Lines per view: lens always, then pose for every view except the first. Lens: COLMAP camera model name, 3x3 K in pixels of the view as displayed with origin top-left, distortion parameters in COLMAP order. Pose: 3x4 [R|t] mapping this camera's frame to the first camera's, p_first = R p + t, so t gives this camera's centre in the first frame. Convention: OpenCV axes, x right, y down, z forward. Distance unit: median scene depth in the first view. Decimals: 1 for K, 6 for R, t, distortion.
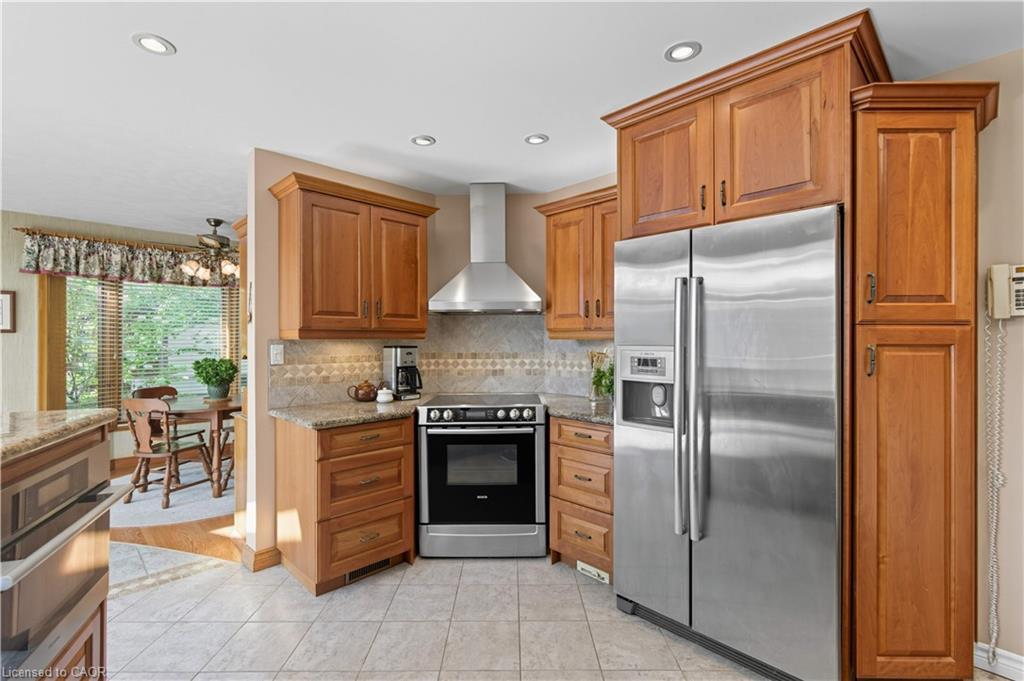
lens RADIAL K [[465.7, 0, 516.4], [0, 465.7, 337.5], [0, 0, 1]] dist [-0.000773, 0.001735]
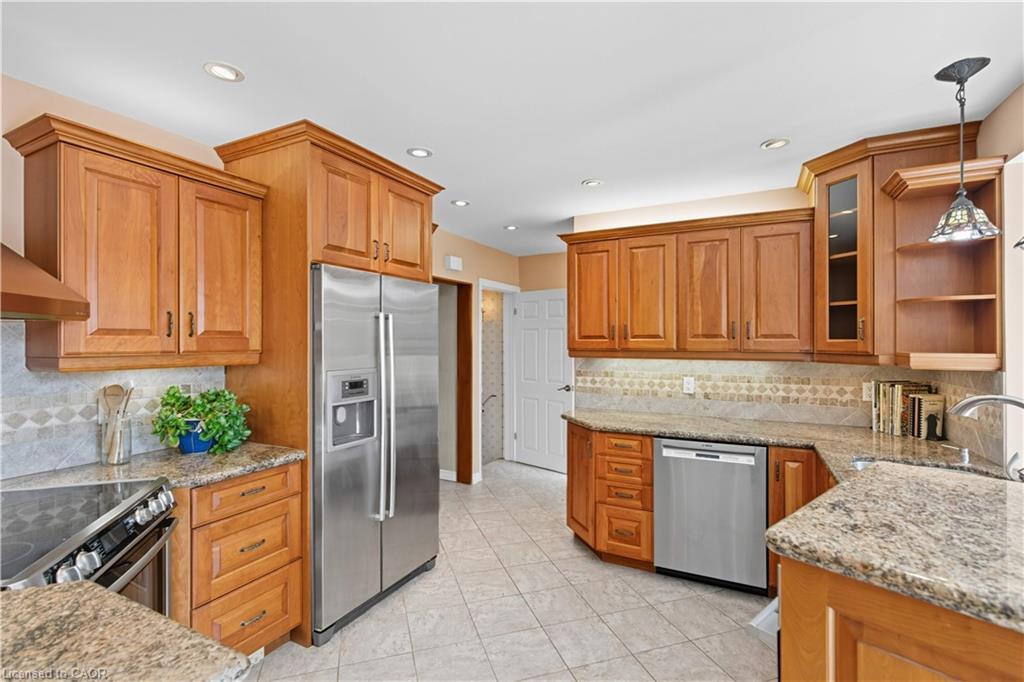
lens RADIAL K [[465.7, 0, 510.7], [0, 465.7, 340.4], [0, 0, 1]] dist [-0.000773, 0.001735]
pose [[-0.306239, 0.004043, 0.951946, -0.696564], [-0.002489, 0.999984, -0.005048, -0.036938], [-0.951951, -0.003915, -0.306224, 0.787386]]
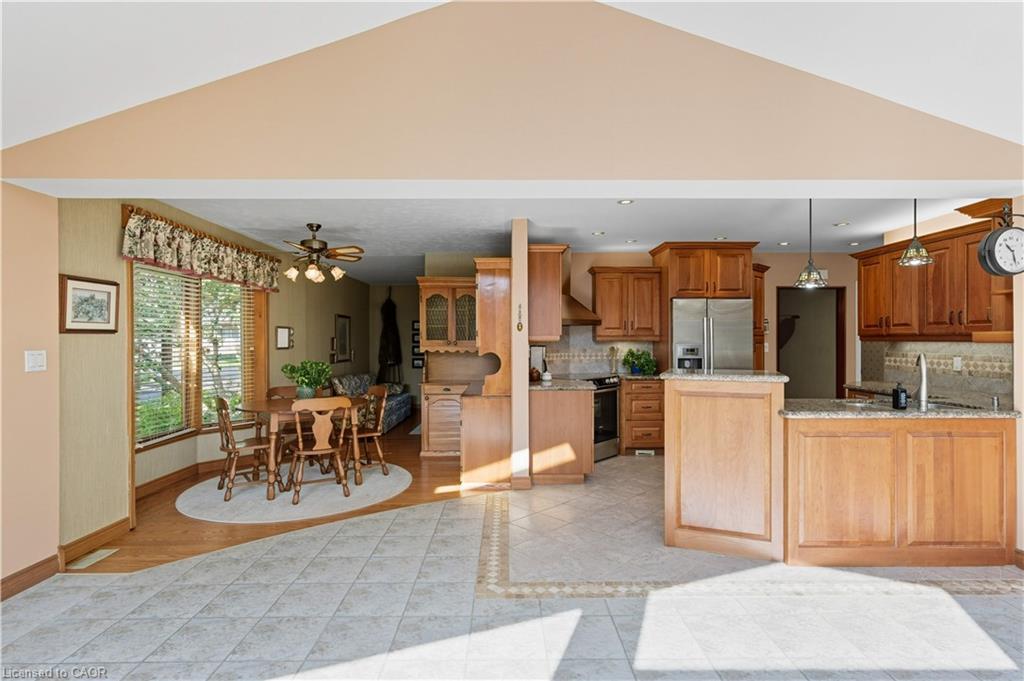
lens RADIAL K [[497.9, 0, 515.3], [0, 497.9, 341.3], [0, 0, 1]] dist [-0.011966, 0.000248]
pose [[0.695298, 0.000152, 0.718721, -1.787139], [-0.002475, 0.999995, 0.002182, 0.001747], [-0.718717, -0.003296, 0.695295, -0.125588]]
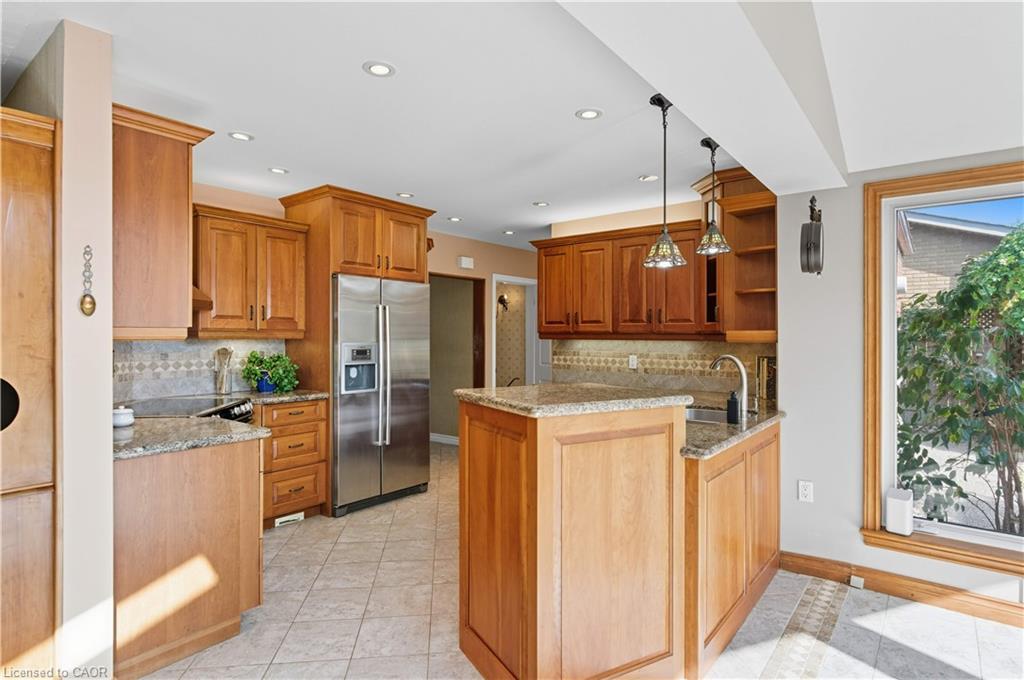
lens RADIAL K [[532.9, 0, 511.2], [0, 532.9, 334.7], [0, 0, 1]] dist [0.002143, 0.000253]
pose [[-0.114832, 0.003178, 0.993380, -1.333412], [-0.005454, 0.999978, -0.003830, -0.004731], [-0.993370, -0.005858, -0.114812, 0.547191]]
